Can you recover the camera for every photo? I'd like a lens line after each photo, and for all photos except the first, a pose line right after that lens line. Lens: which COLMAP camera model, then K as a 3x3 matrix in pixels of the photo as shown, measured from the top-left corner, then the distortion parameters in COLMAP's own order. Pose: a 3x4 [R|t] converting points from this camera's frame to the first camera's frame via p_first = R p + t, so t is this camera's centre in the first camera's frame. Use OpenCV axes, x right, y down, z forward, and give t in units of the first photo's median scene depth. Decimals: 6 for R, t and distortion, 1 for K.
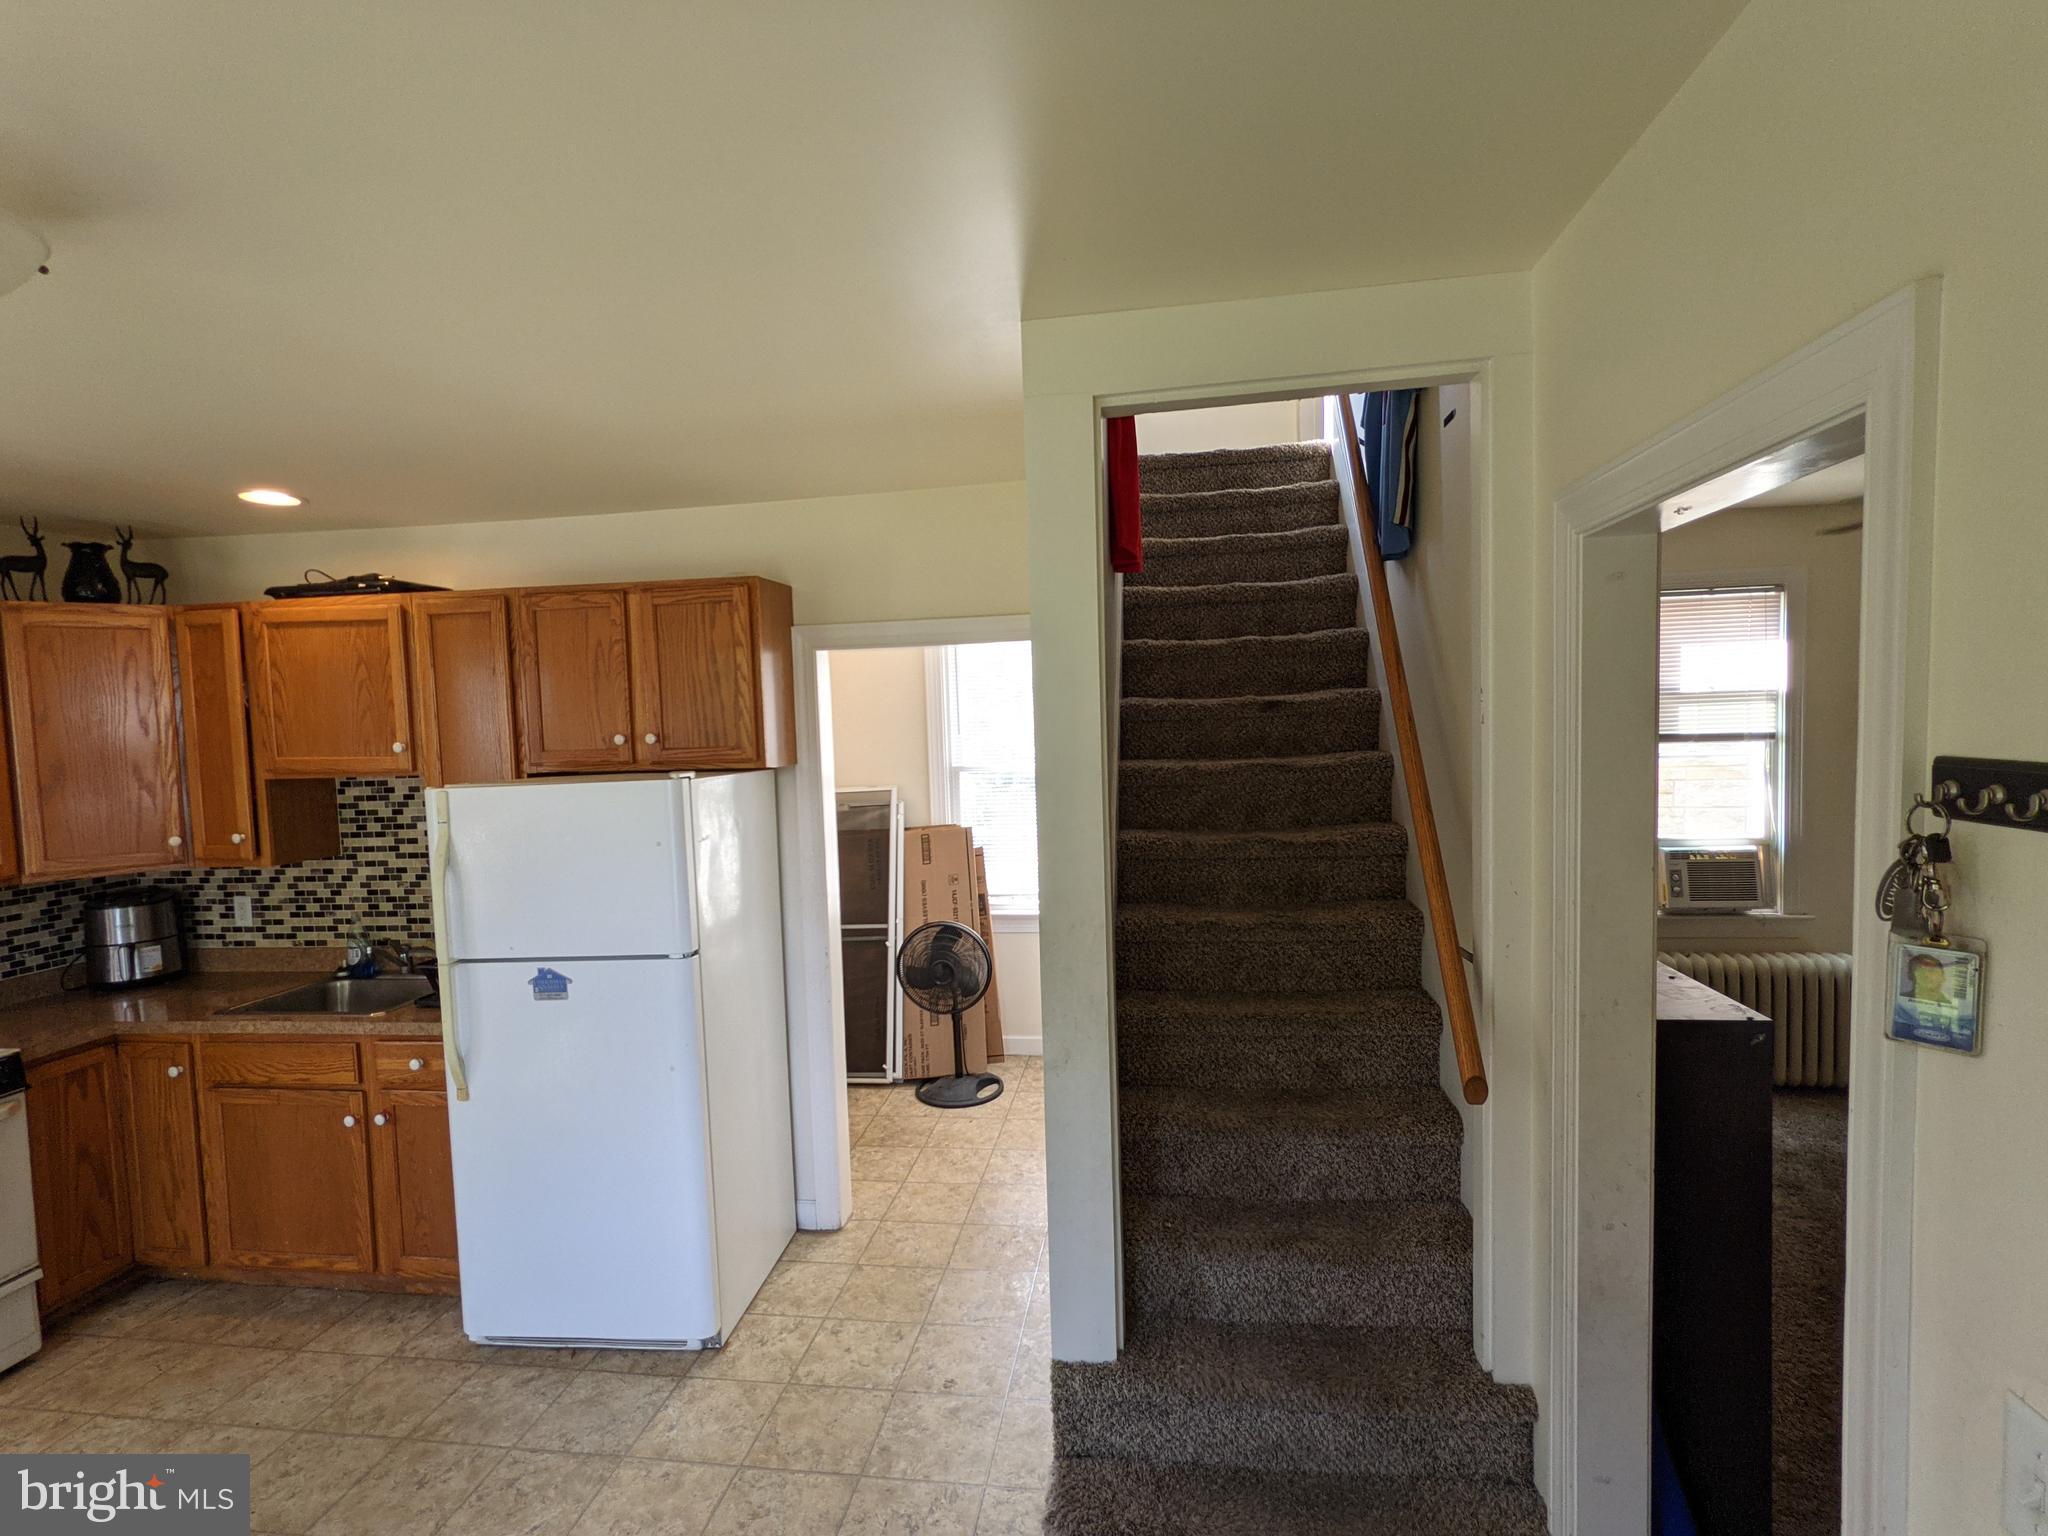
lens RADIAL K [[992.0, 0, 1026.7], [0, 992.0, 781.1], [0, 0, 1]] dist [-0.002578, 0.002968]
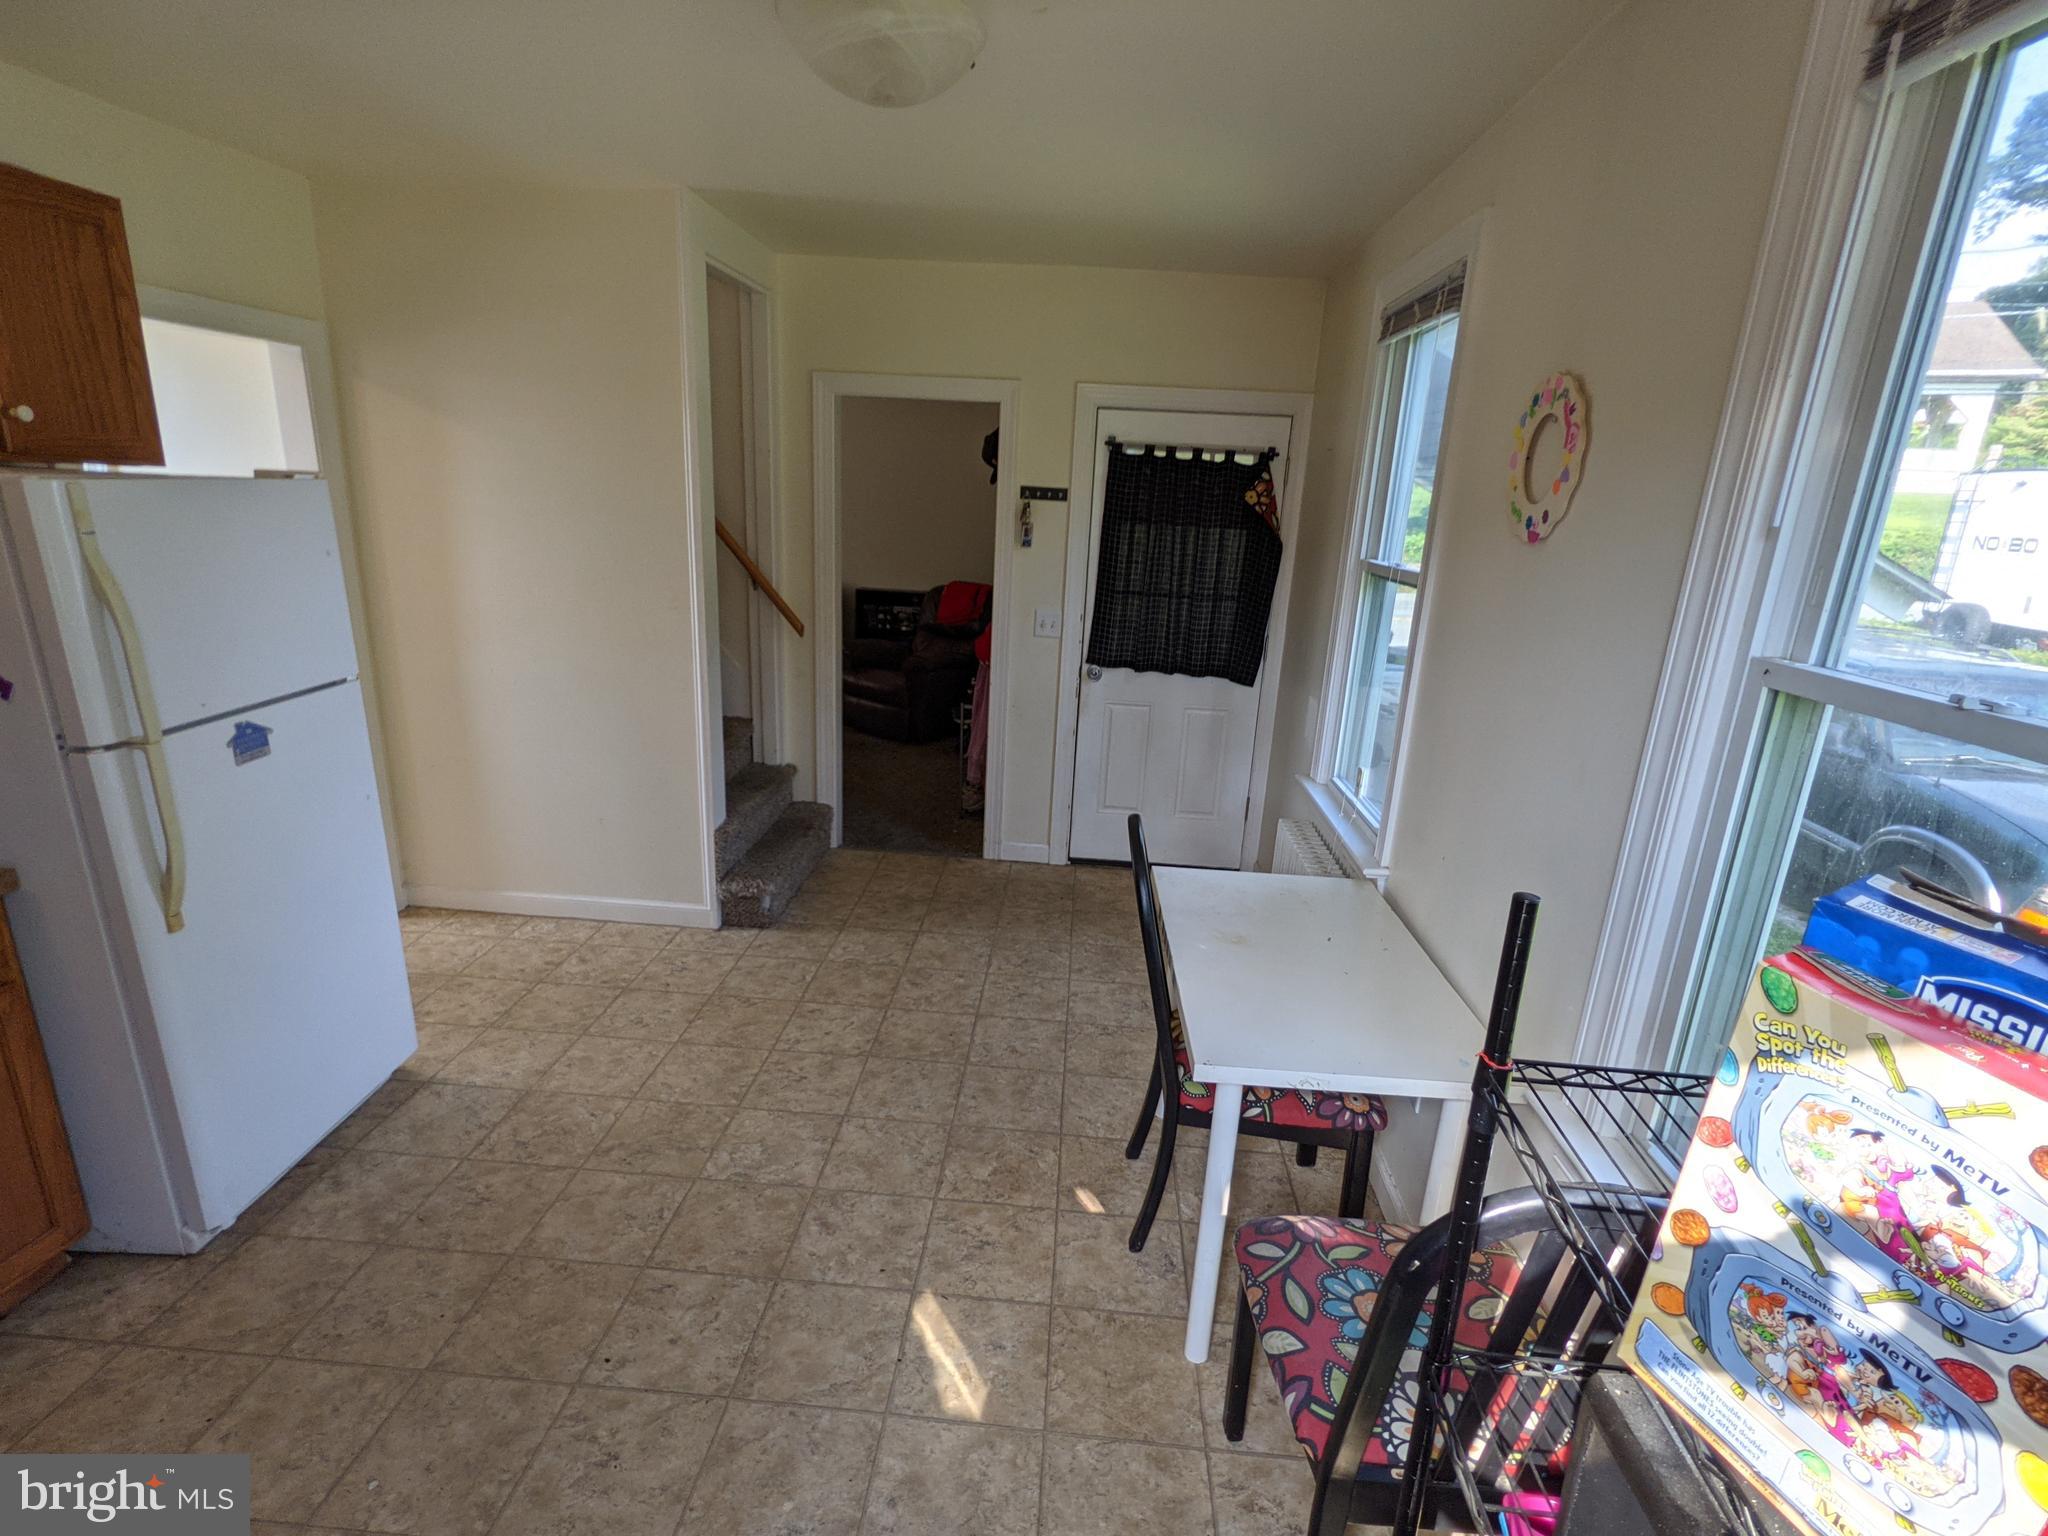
lens RADIAL K [[992.0, 0, 1020.8], [0, 992.0, 776.3], [0, 0, 1]] dist [-0.002578, 0.002968]
pose [[-0.073349, -0.247147, 0.966198, -1.188985], [0.016067, 0.968389, 0.248927, 0.040514], [-0.997177, 0.033783, -0.067060, 0.400025]]
